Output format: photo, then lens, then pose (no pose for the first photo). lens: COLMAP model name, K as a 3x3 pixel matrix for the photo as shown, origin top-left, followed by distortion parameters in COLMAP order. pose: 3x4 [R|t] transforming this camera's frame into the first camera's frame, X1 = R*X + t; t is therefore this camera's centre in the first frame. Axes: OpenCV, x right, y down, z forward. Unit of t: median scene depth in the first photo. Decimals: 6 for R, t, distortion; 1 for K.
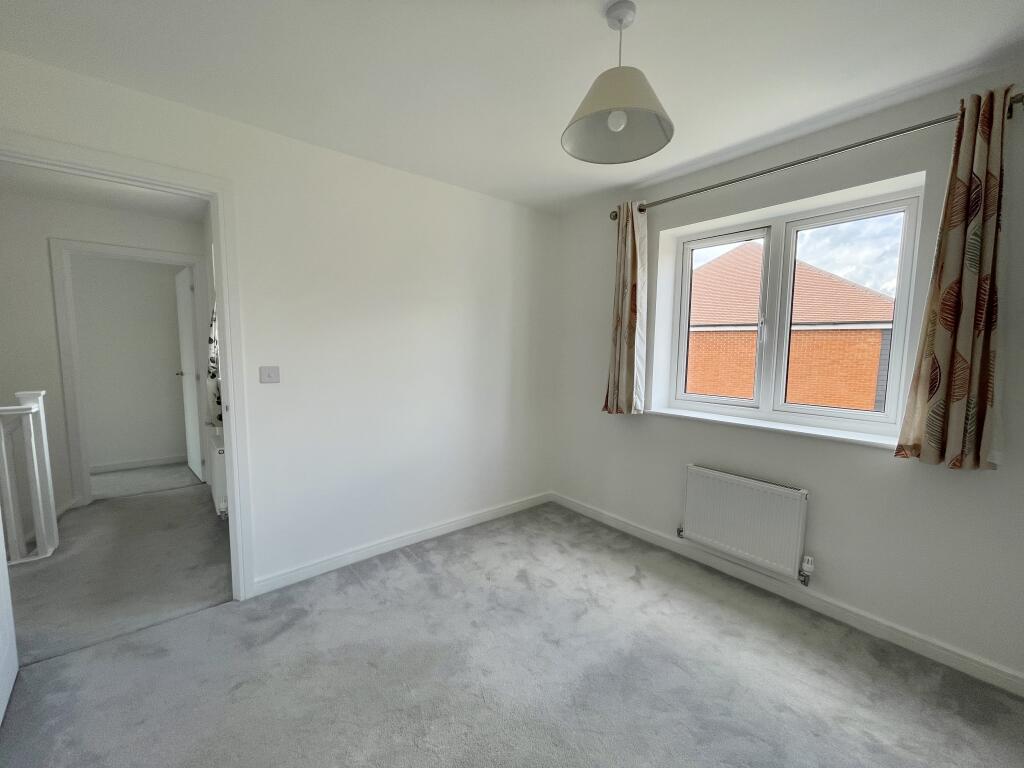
lens RADIAL K [[415.2, 0, 513.0], [0, 415.2, 386.7], [0, 0, 1]] dist [0.000671, 0.000779]
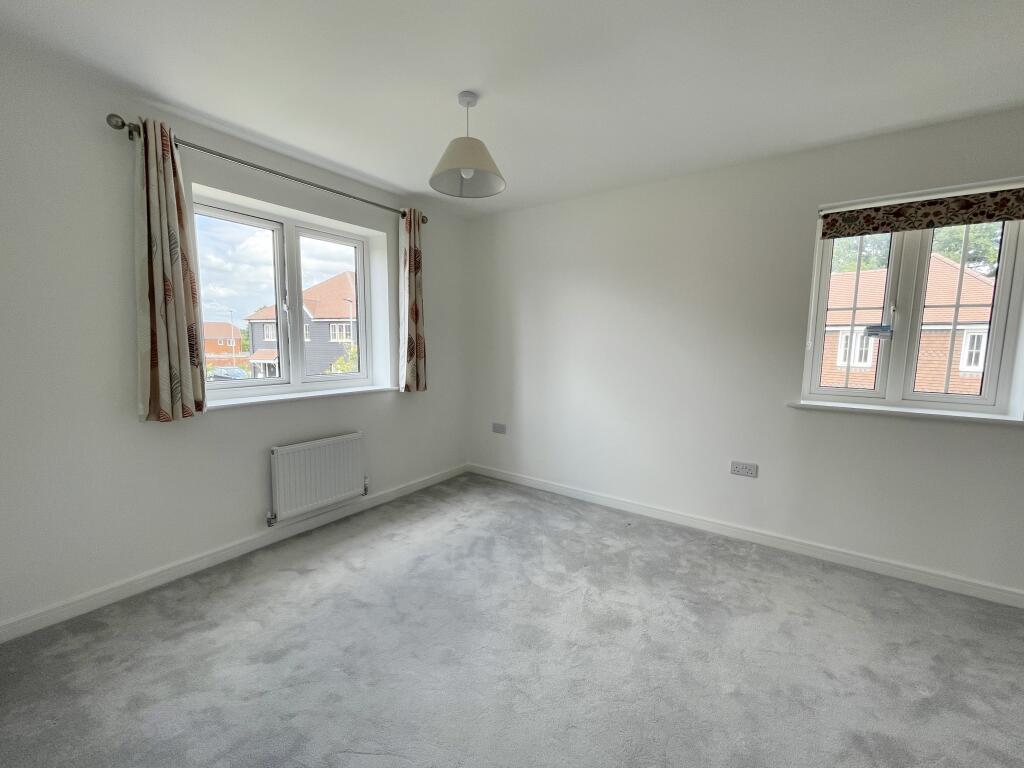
lens RADIAL K [[419.4, 0, 512.0], [0, 419.4, 384.0], [0, 0, 1]] dist [0.033382, 0.000120]
pose [[-0.247594, -0.115602, 0.961943, -0.713923], [0.077470, 0.987315, 0.138591, -0.064098], [-0.965762, 0.108836, -0.235497, 0.715604]]
